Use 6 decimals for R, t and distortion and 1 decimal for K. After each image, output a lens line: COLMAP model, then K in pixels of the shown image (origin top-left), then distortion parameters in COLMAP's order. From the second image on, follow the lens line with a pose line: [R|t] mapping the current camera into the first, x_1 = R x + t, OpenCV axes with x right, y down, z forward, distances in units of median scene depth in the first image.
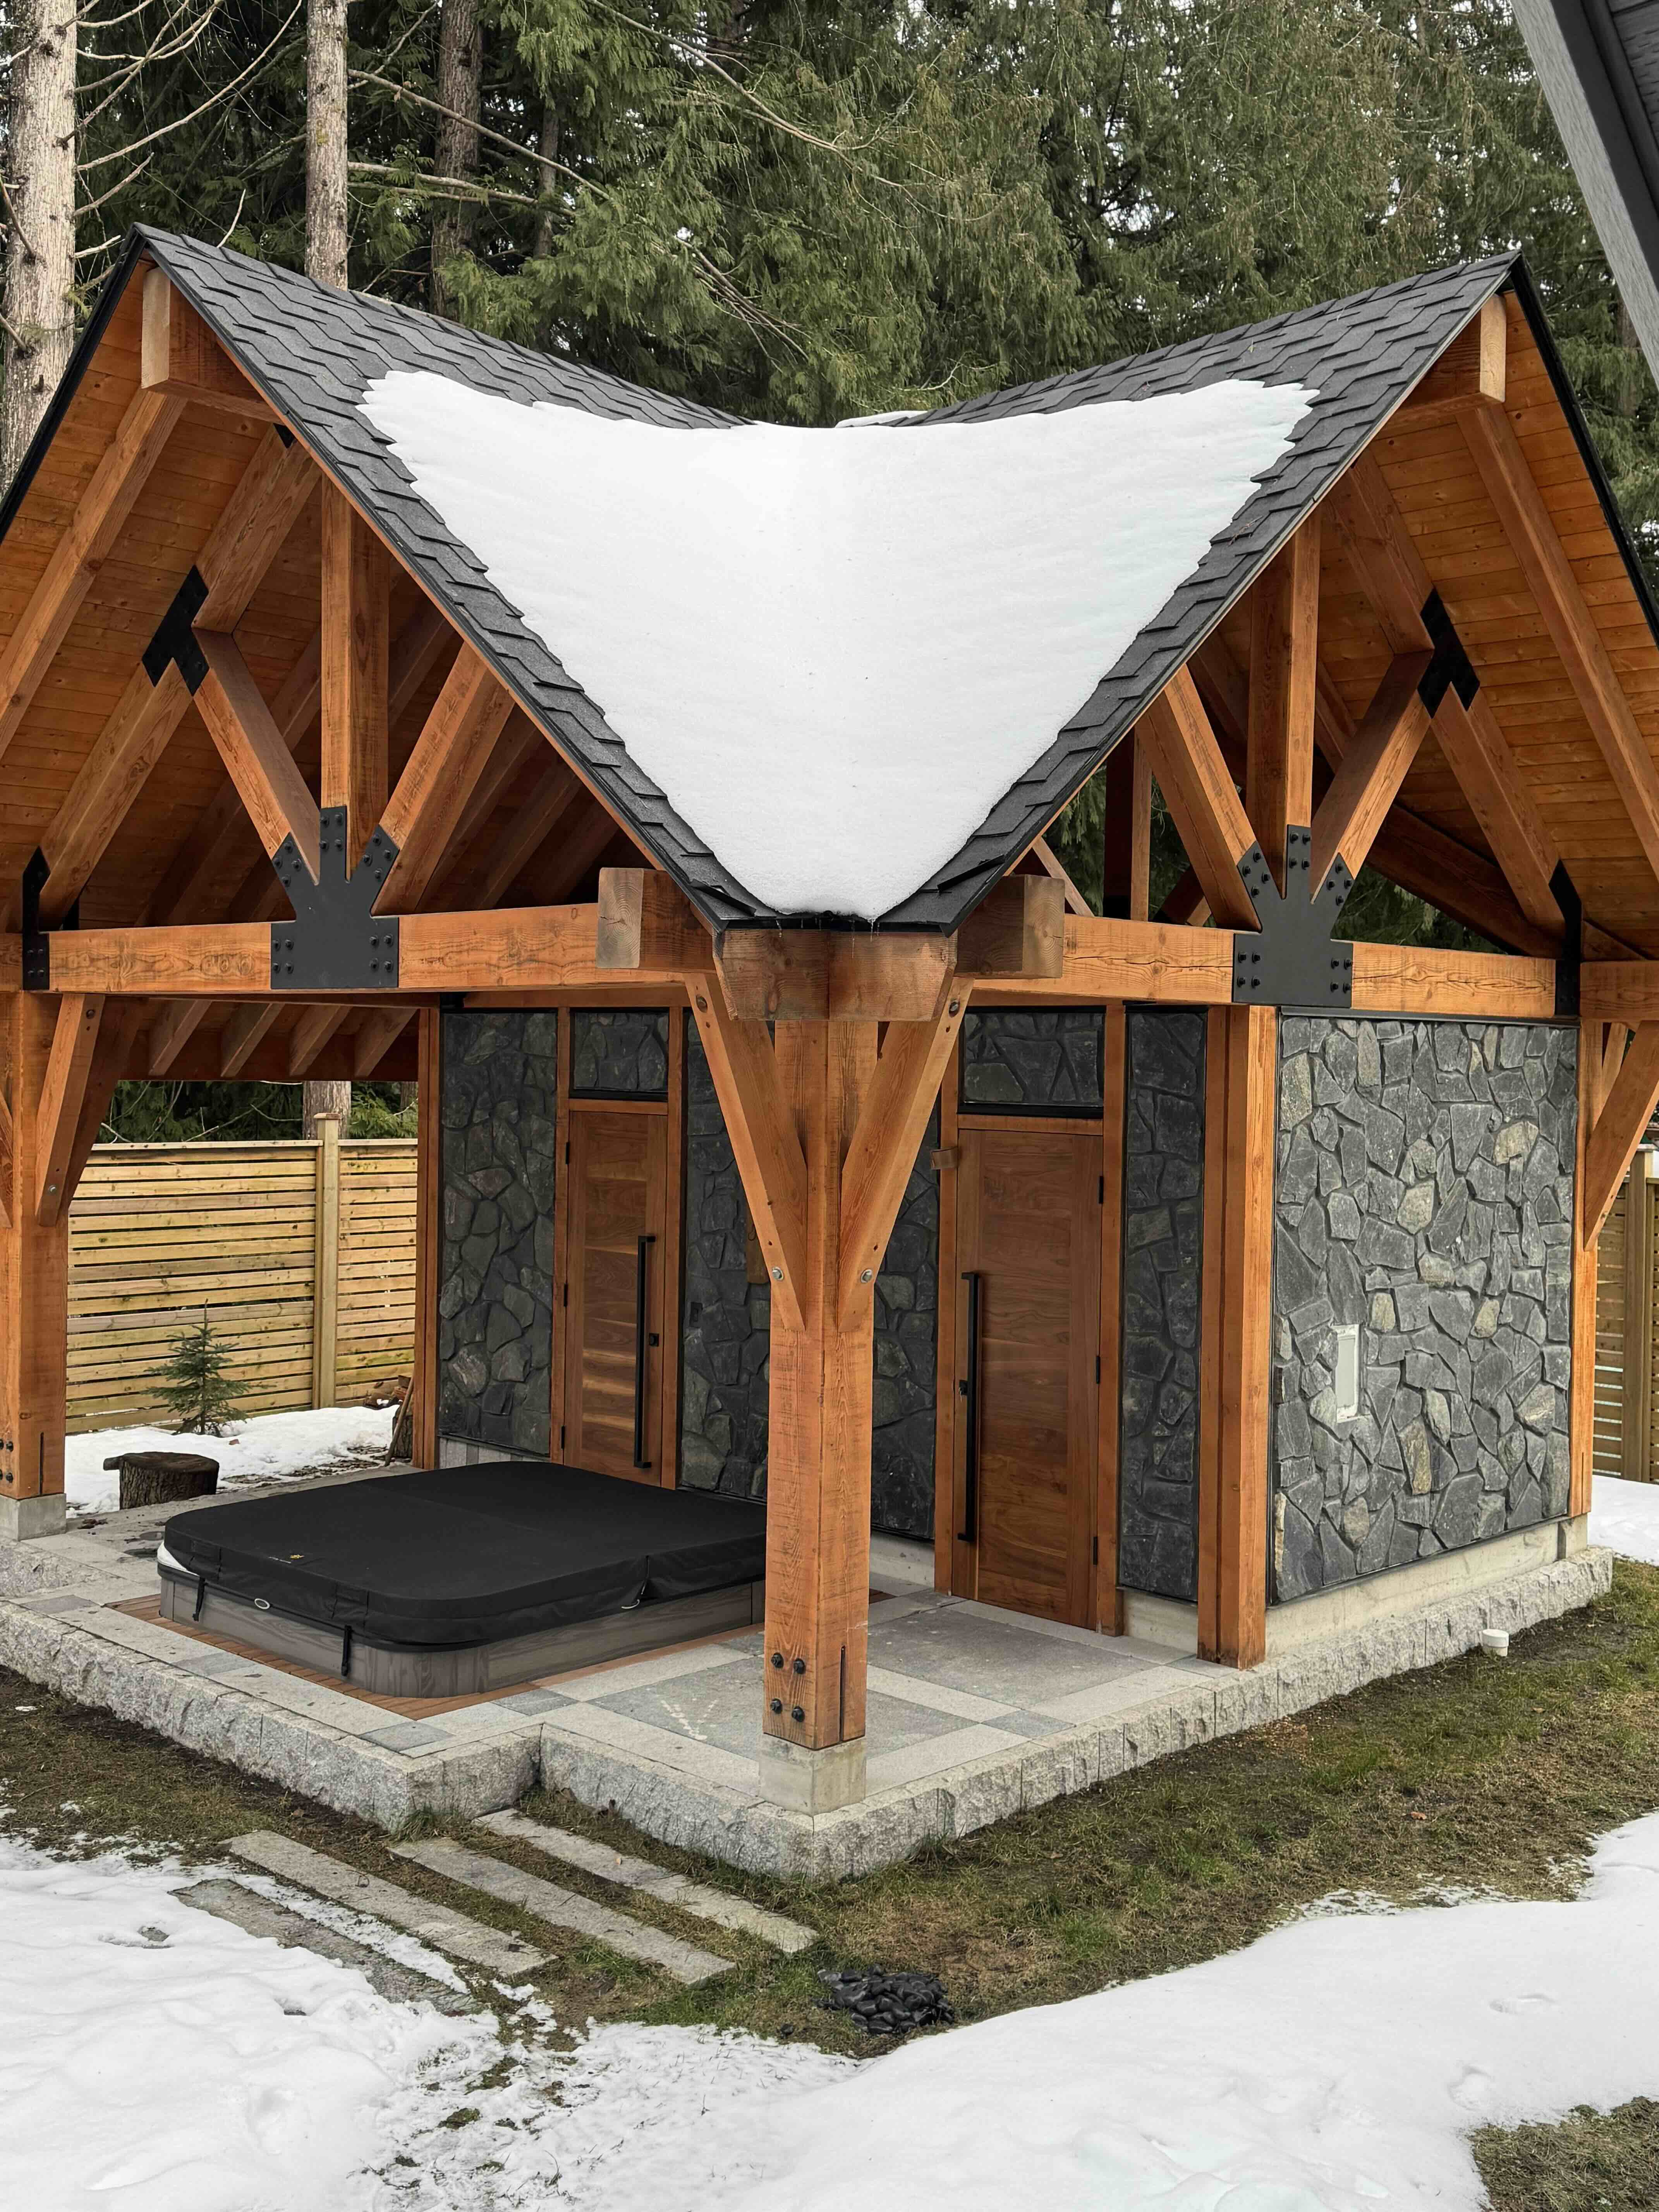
lens RADIAL K [[2195.1, 0, 823.1], [0, 2195.1, 1094.6], [0, 0, 1]] dist [0.137723, 0.000000]
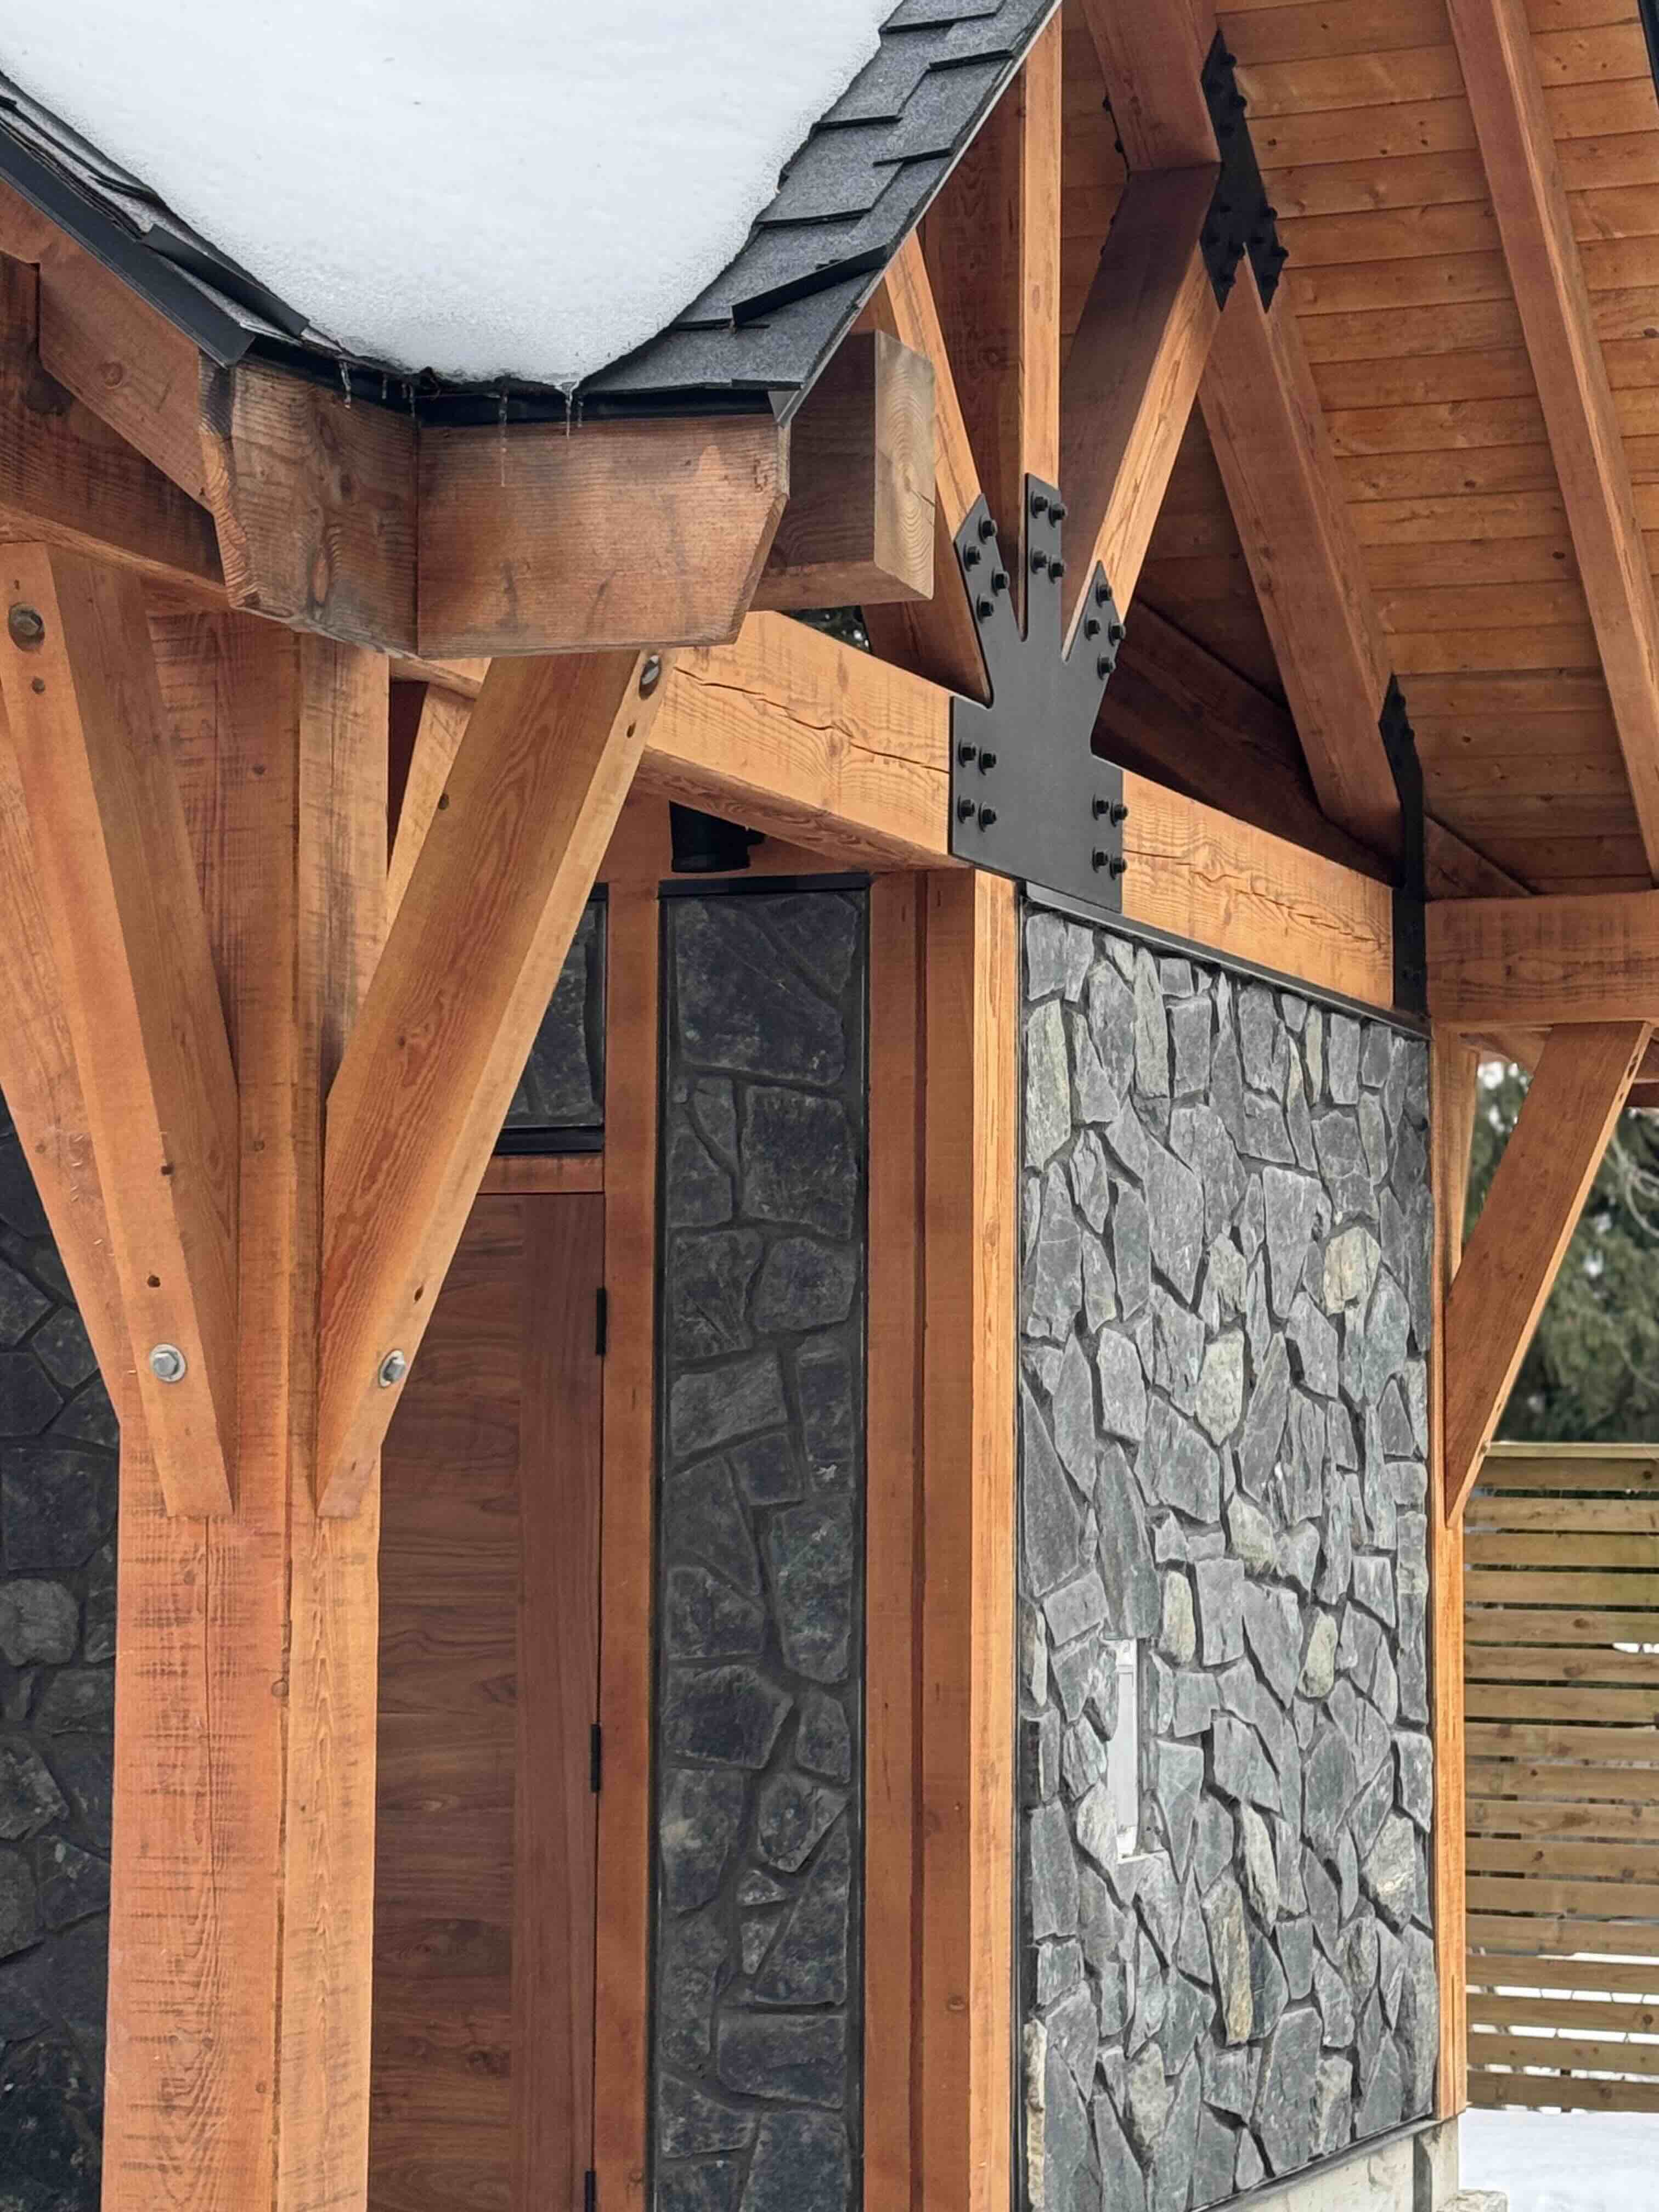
lens RADIAL K [[4903.5, 0, 835.2], [0, 4903.5, 1098.7], [0, 0, 1]] dist [0.161923, 0.000000]
pose [[0.930328, 0.019796, 0.366193, -0.157999], [0.017141, 0.995103, -0.097343, 0.083935], [-0.366327, 0.096838, 0.925434, 0.107821]]
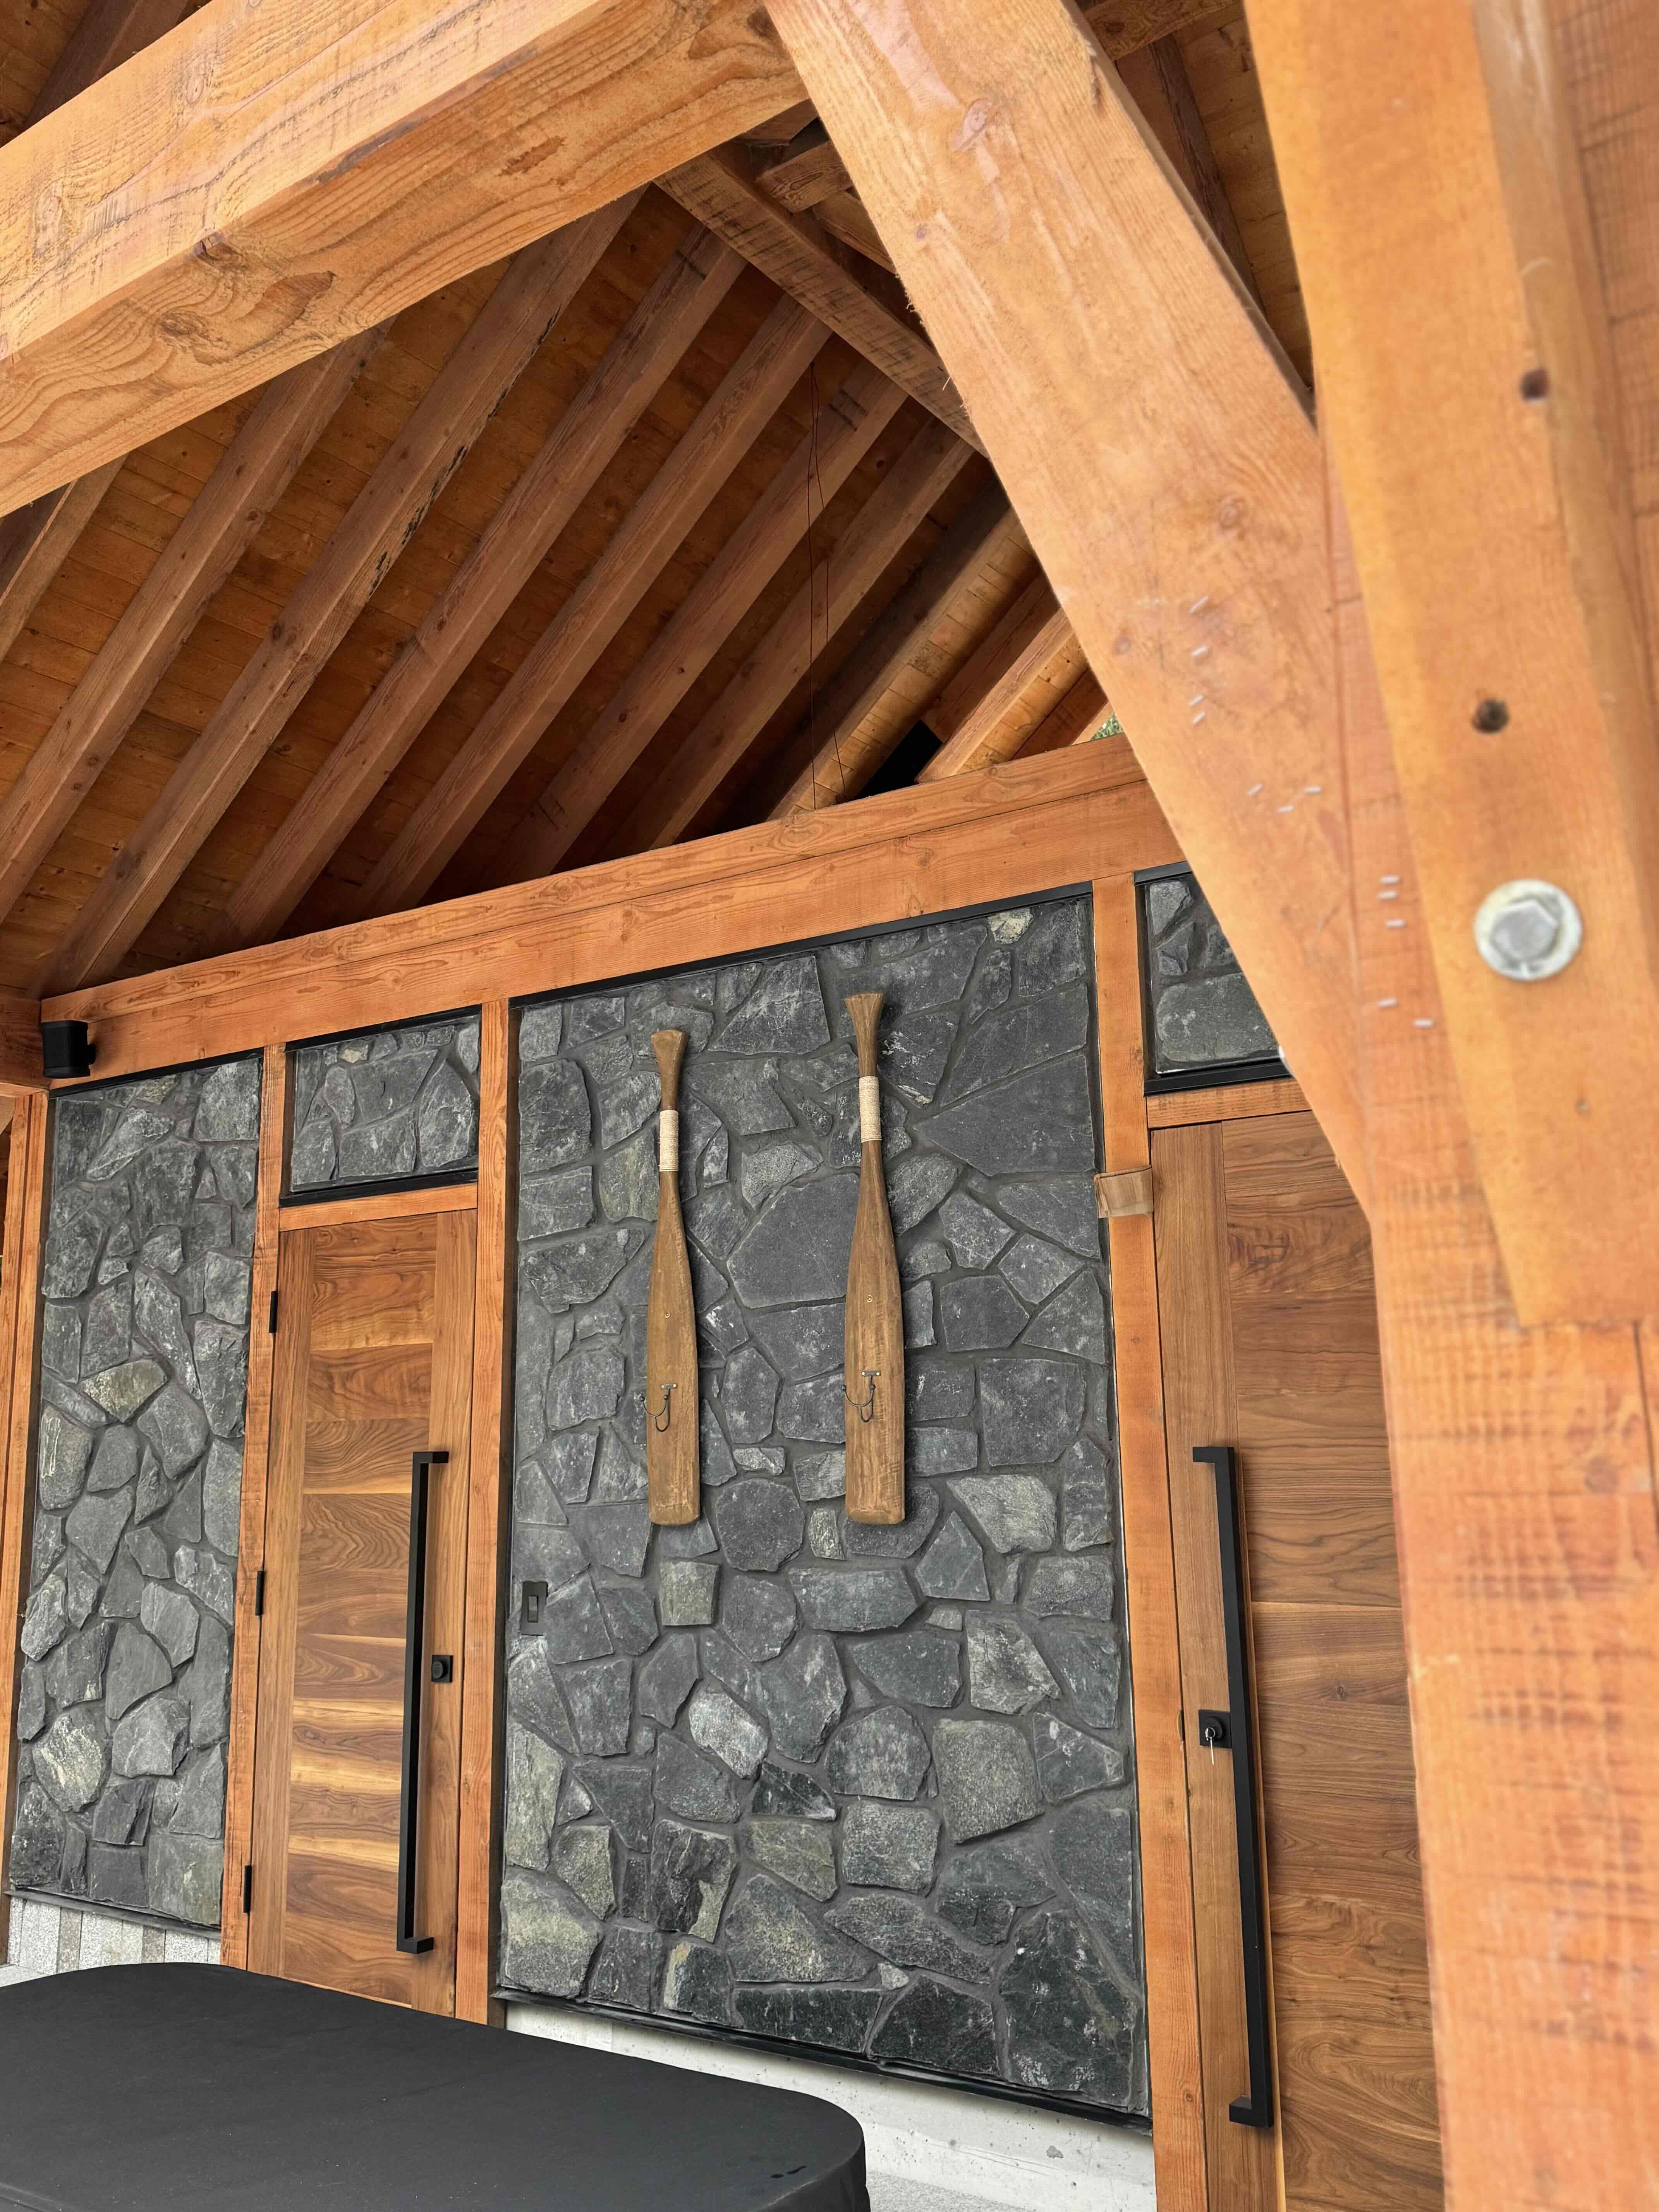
lens RADIAL K [[1855.3, 0, 837.4], [0, 1855.3, 1082.3], [0, 0, 1]] dist [0.064393, -0.085575]
pose [[0.987081, -0.001460, 0.160217, -0.061987], [0.035533, 0.977053, -0.210013, 0.081405], [-0.156234, 0.212993, 0.964482, 0.610400]]
